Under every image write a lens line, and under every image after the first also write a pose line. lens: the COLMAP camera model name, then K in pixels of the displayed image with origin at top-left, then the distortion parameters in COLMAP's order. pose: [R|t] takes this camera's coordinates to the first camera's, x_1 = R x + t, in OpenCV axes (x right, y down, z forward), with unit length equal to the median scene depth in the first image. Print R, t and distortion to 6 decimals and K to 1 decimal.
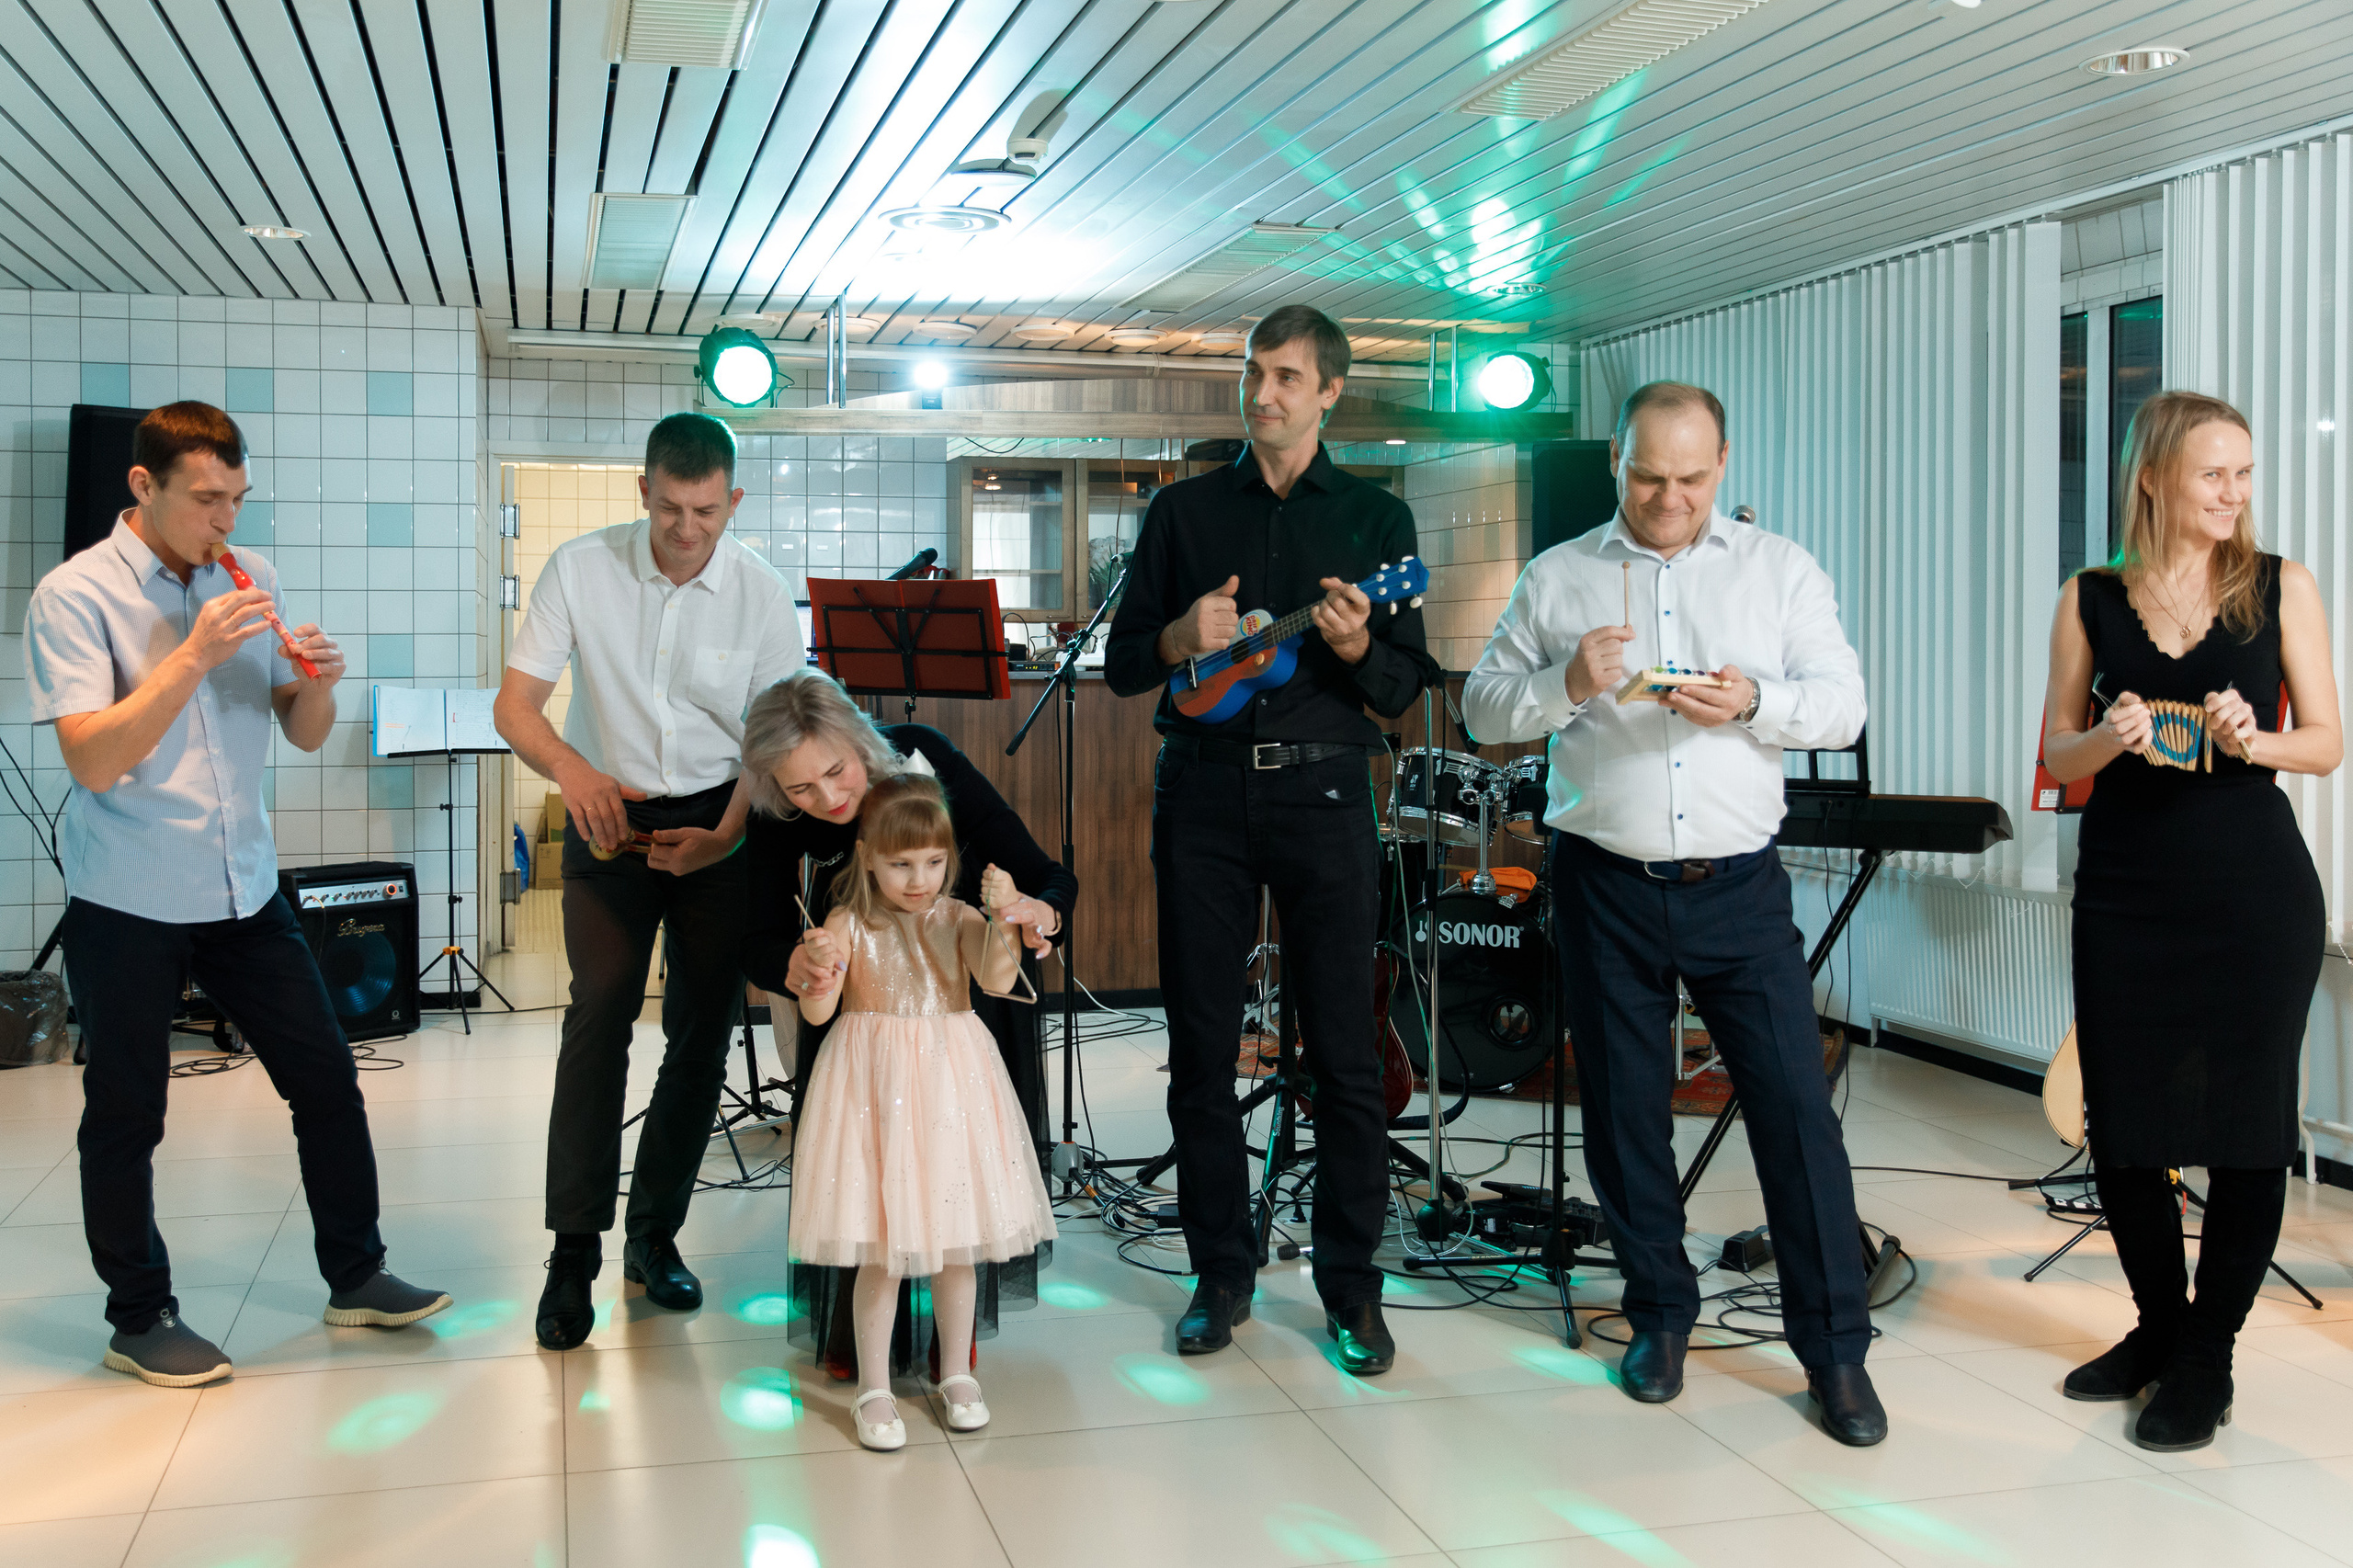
lens RADIAL K [[2178.9, 0, 1155.9], [0, 2178.9, 644.9], [0, 0, 1]] dist [-0.000831, 0.000000]
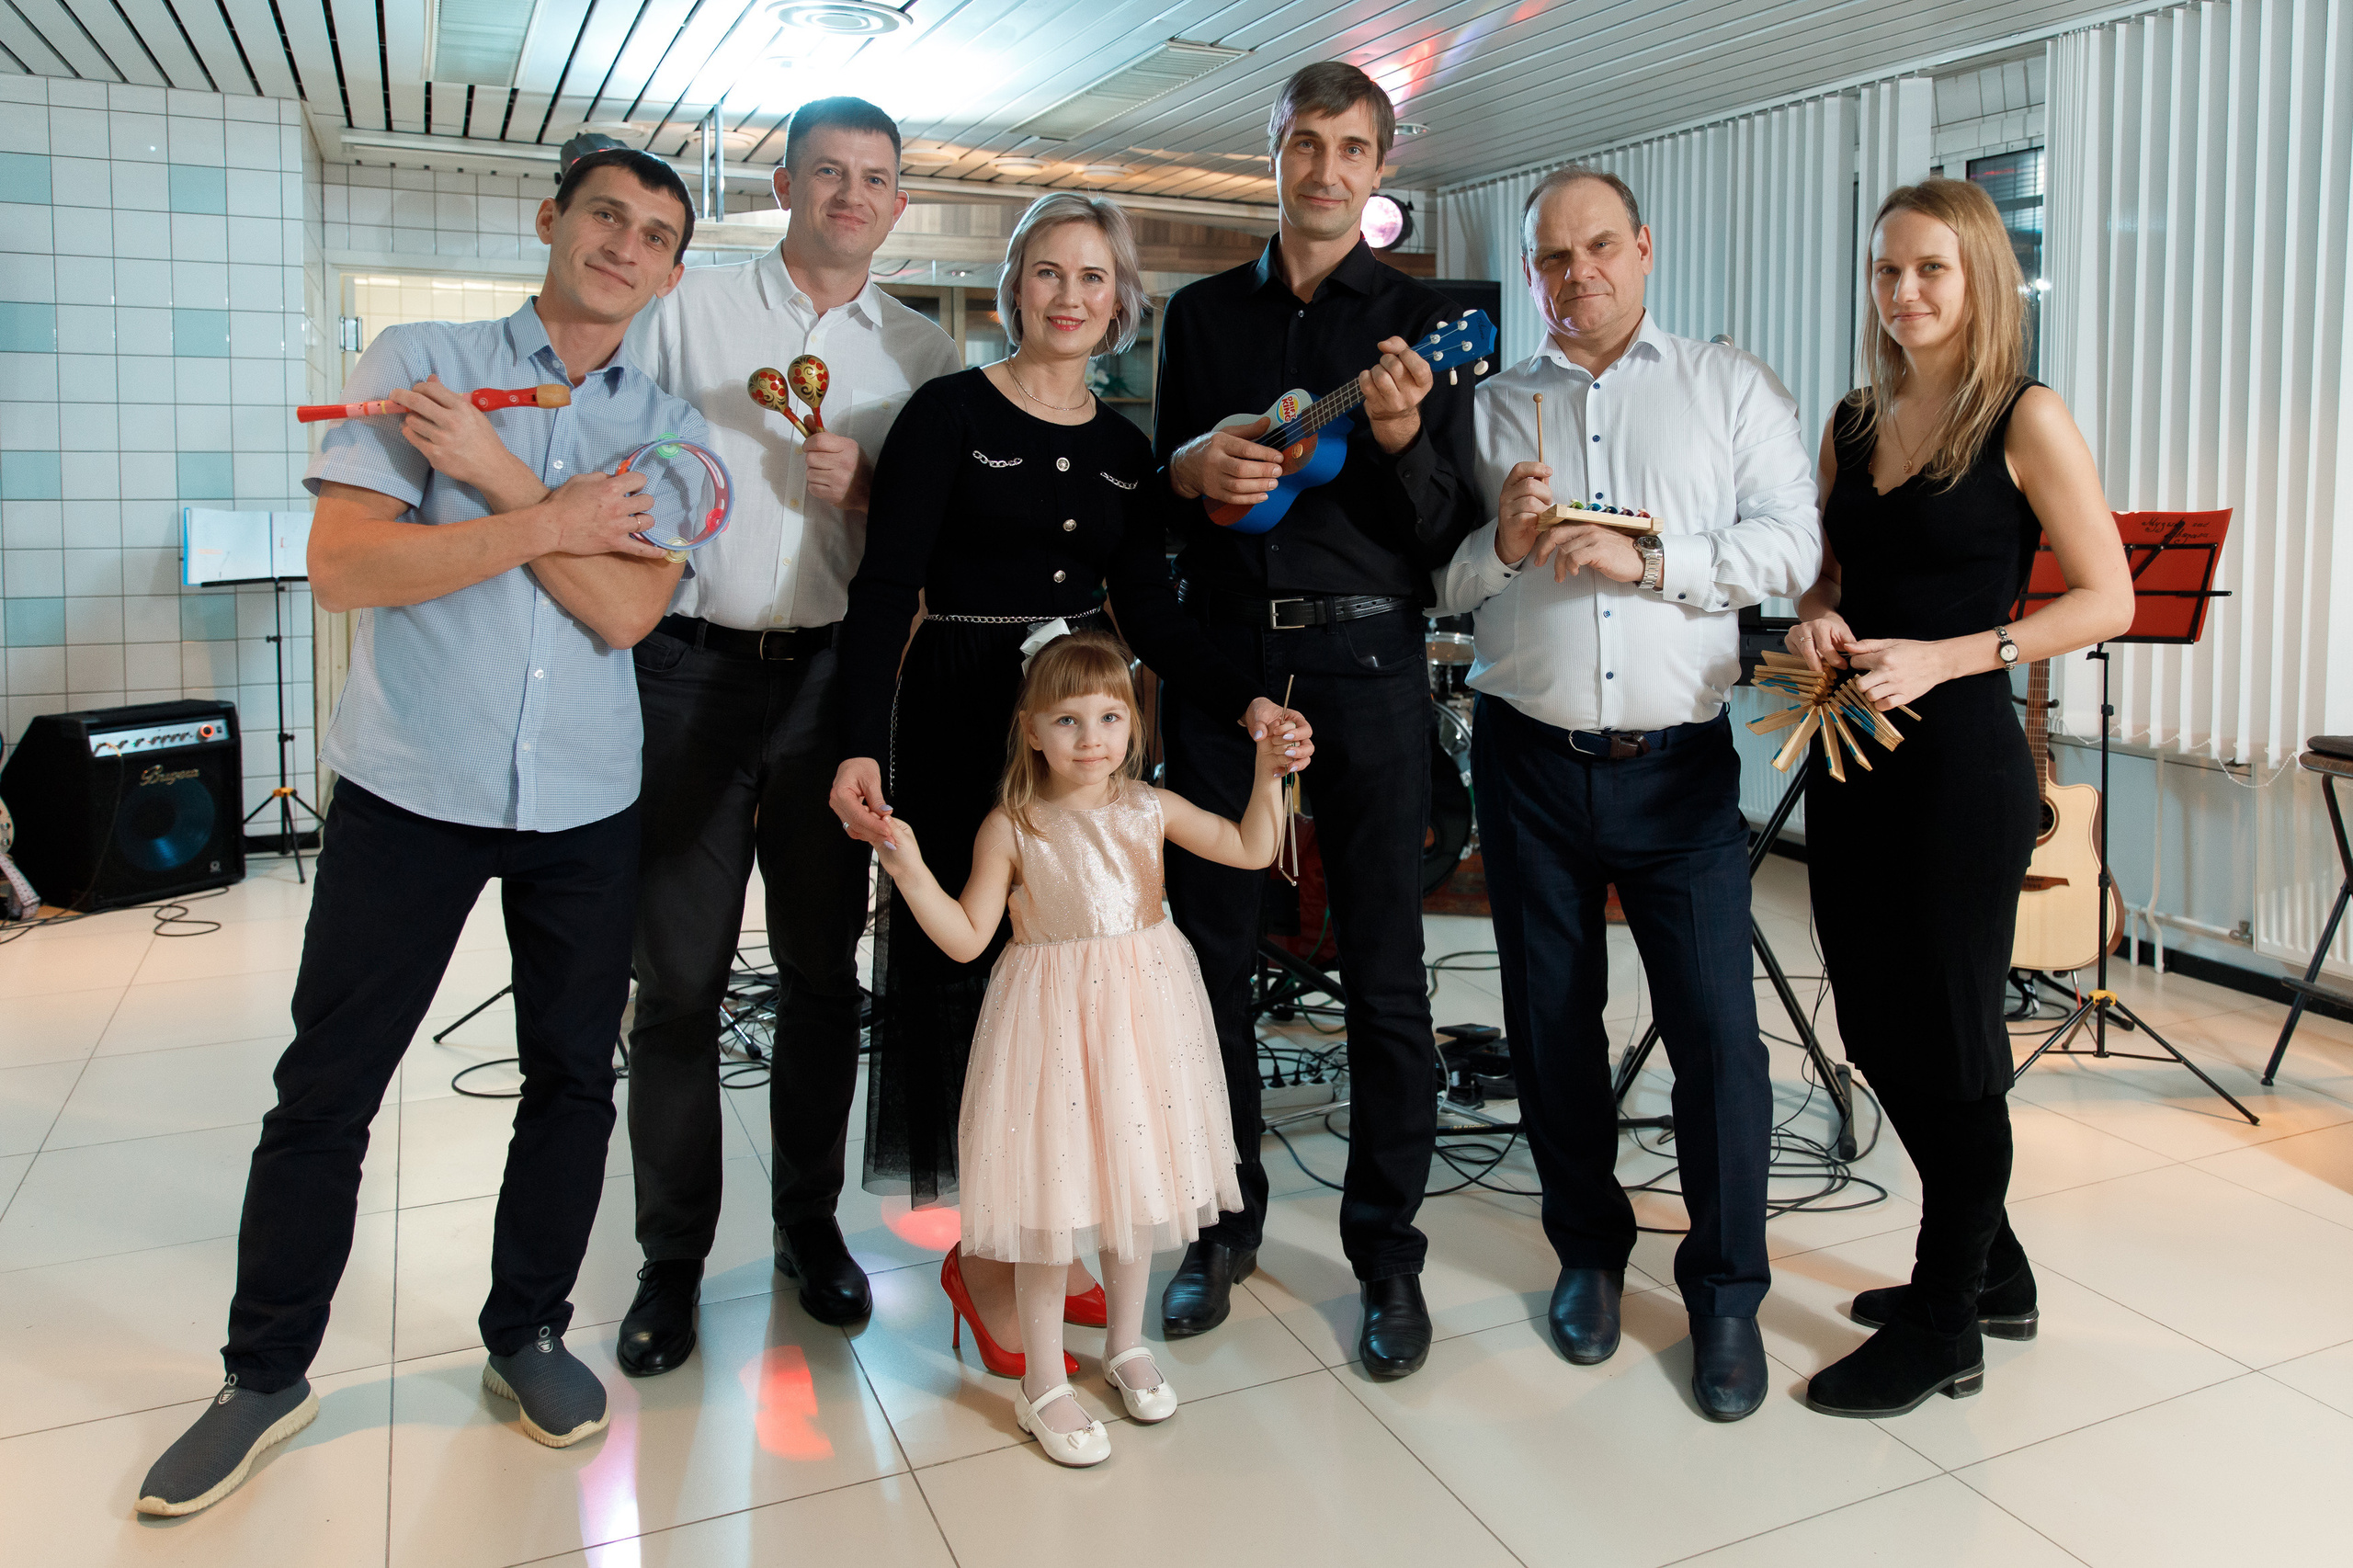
lens RADIAL K [[1812.8, 0, 1378.9], [0, 1812.8, 542.3], [0, 0, 1]] dist [0.001564, 0.003028]
pose [[0.976815, -0.002631, 0.214067, -0.031745], [-0.006489, 0.999101, 0.041888, -0.002354], [-0.213985, -0.042306, 0.975920, 0.150040]]
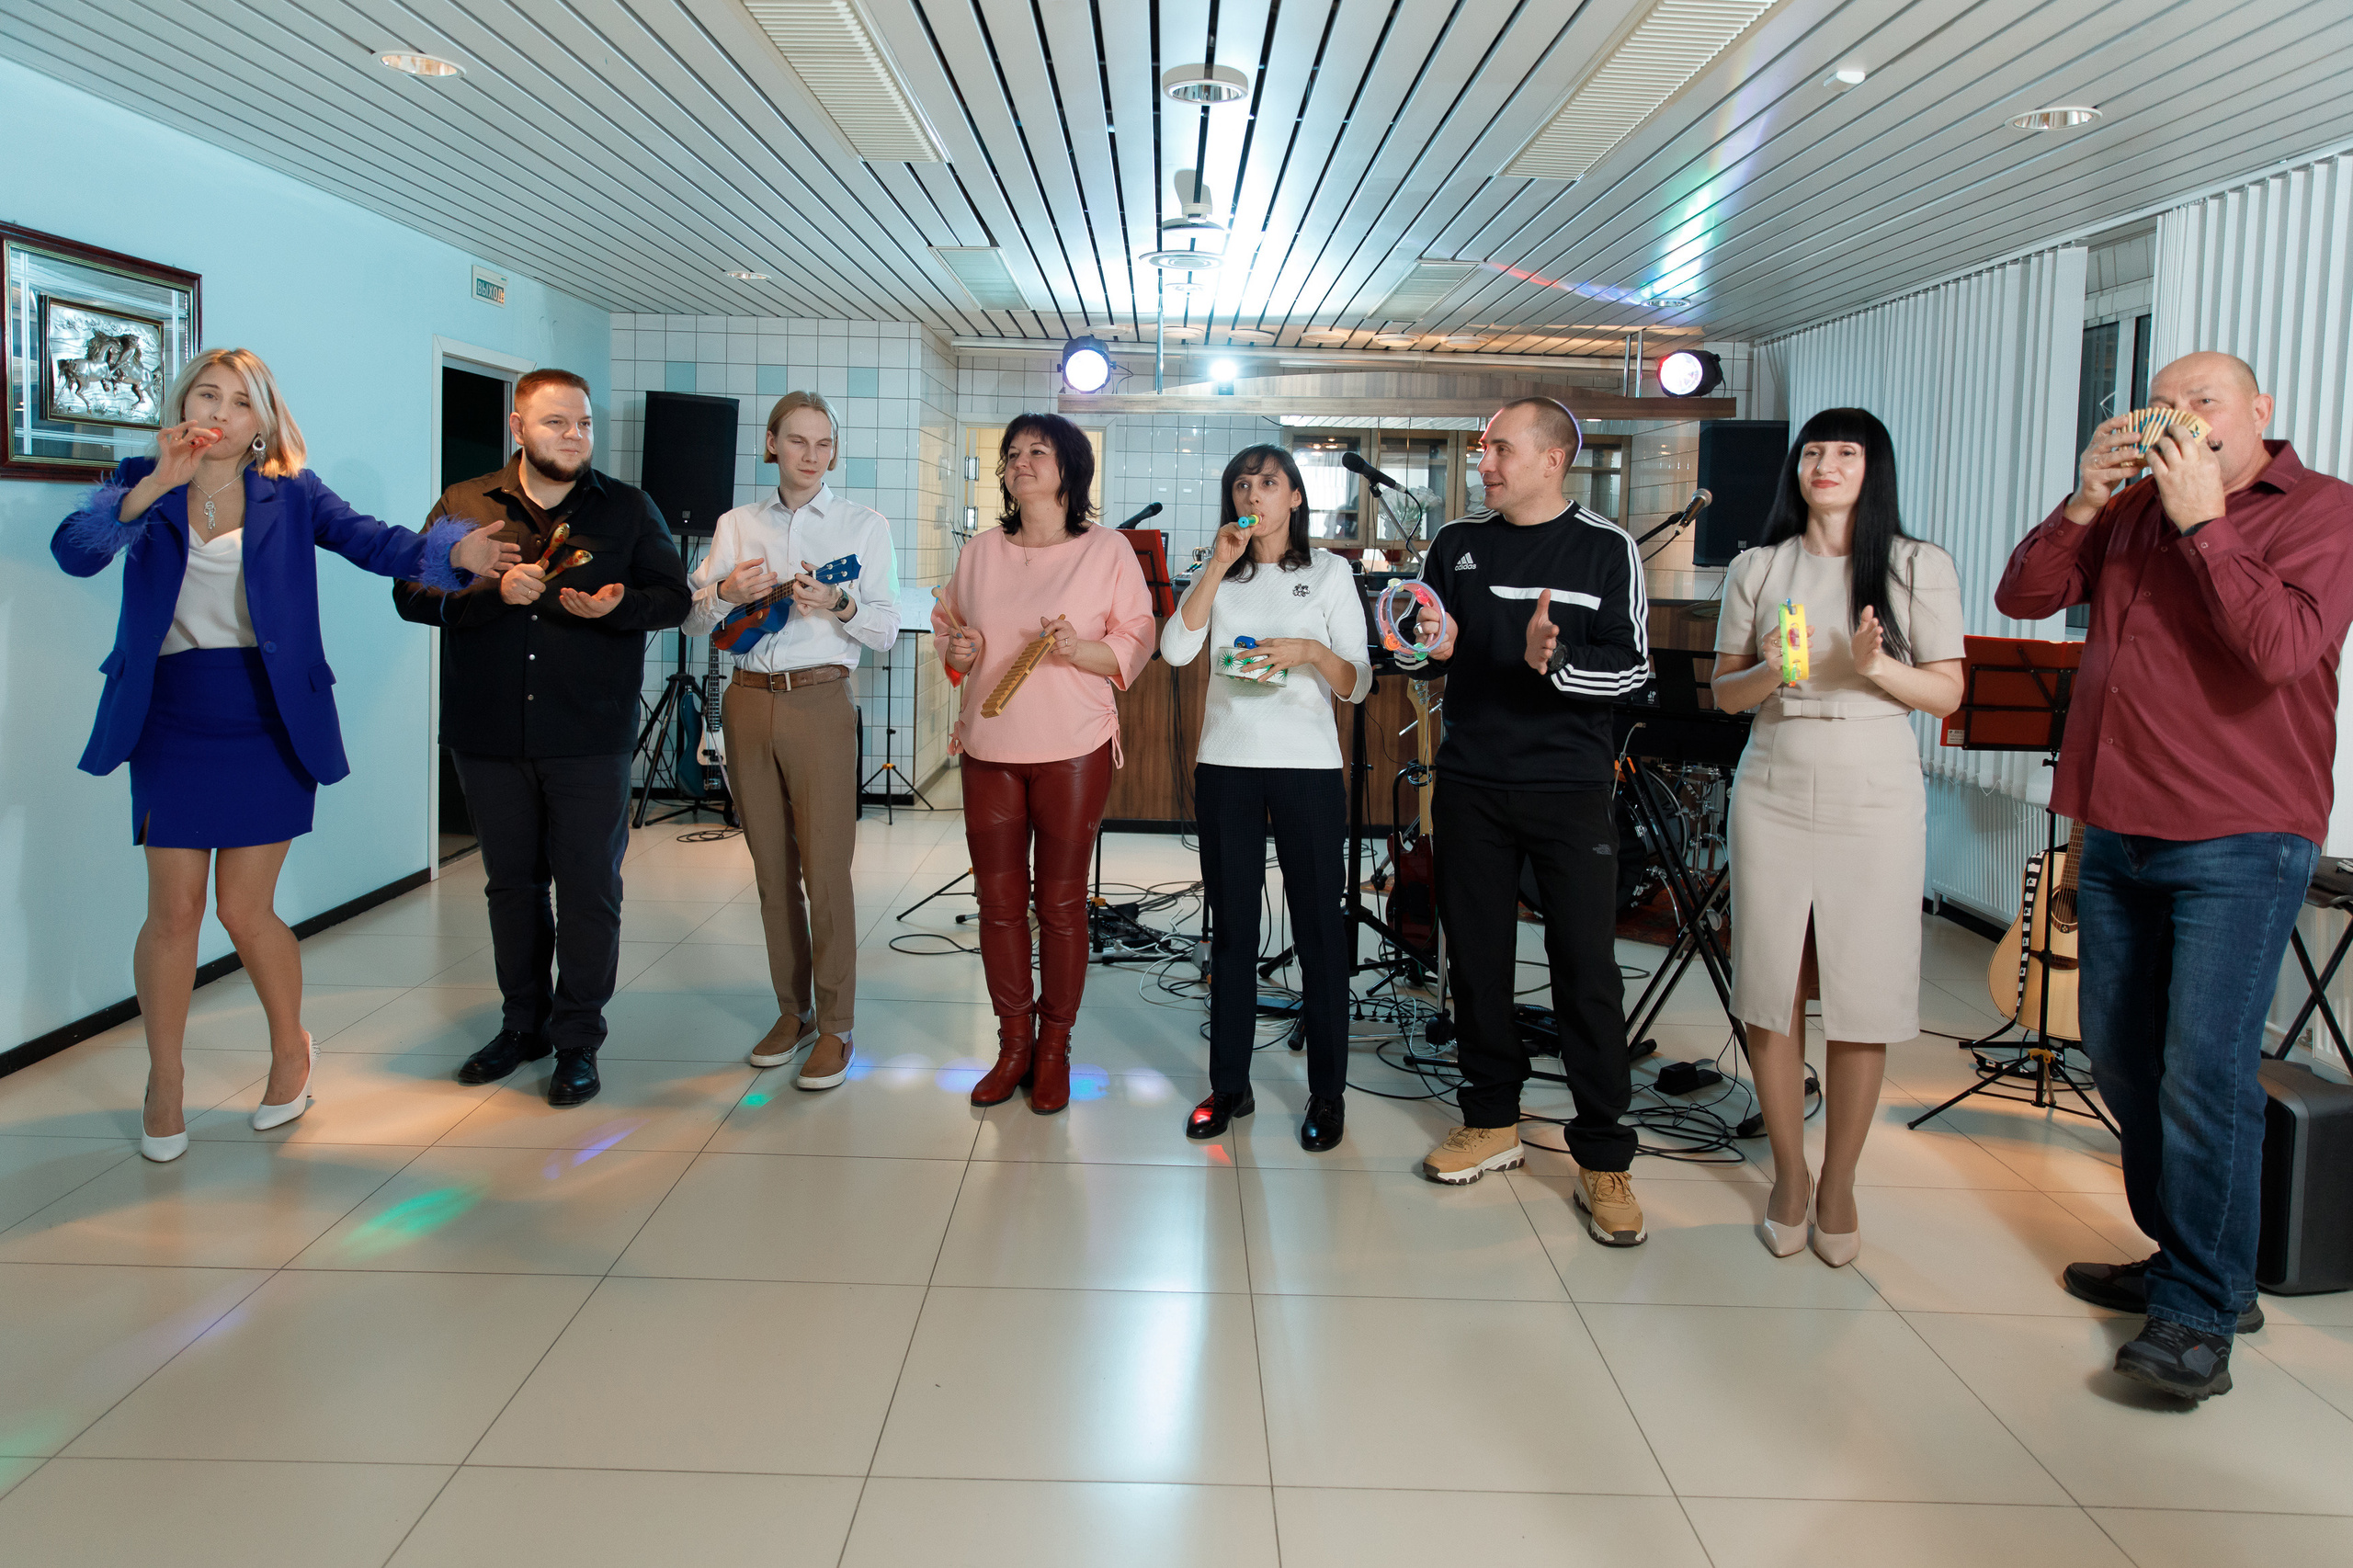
lens RADIAL K [[1572.7, 0, 1191.5], [0, 1572.7, 614.6], [0, 0, 1]] dist [0.005600, -0.010252]
pose [[0.969586, 0.037949, -0.241791, 0.127199], [-0.027589, 0.998556, 0.046094, -0.015965], [0.243191, -0.038021, 0.969233, 0.032077]]
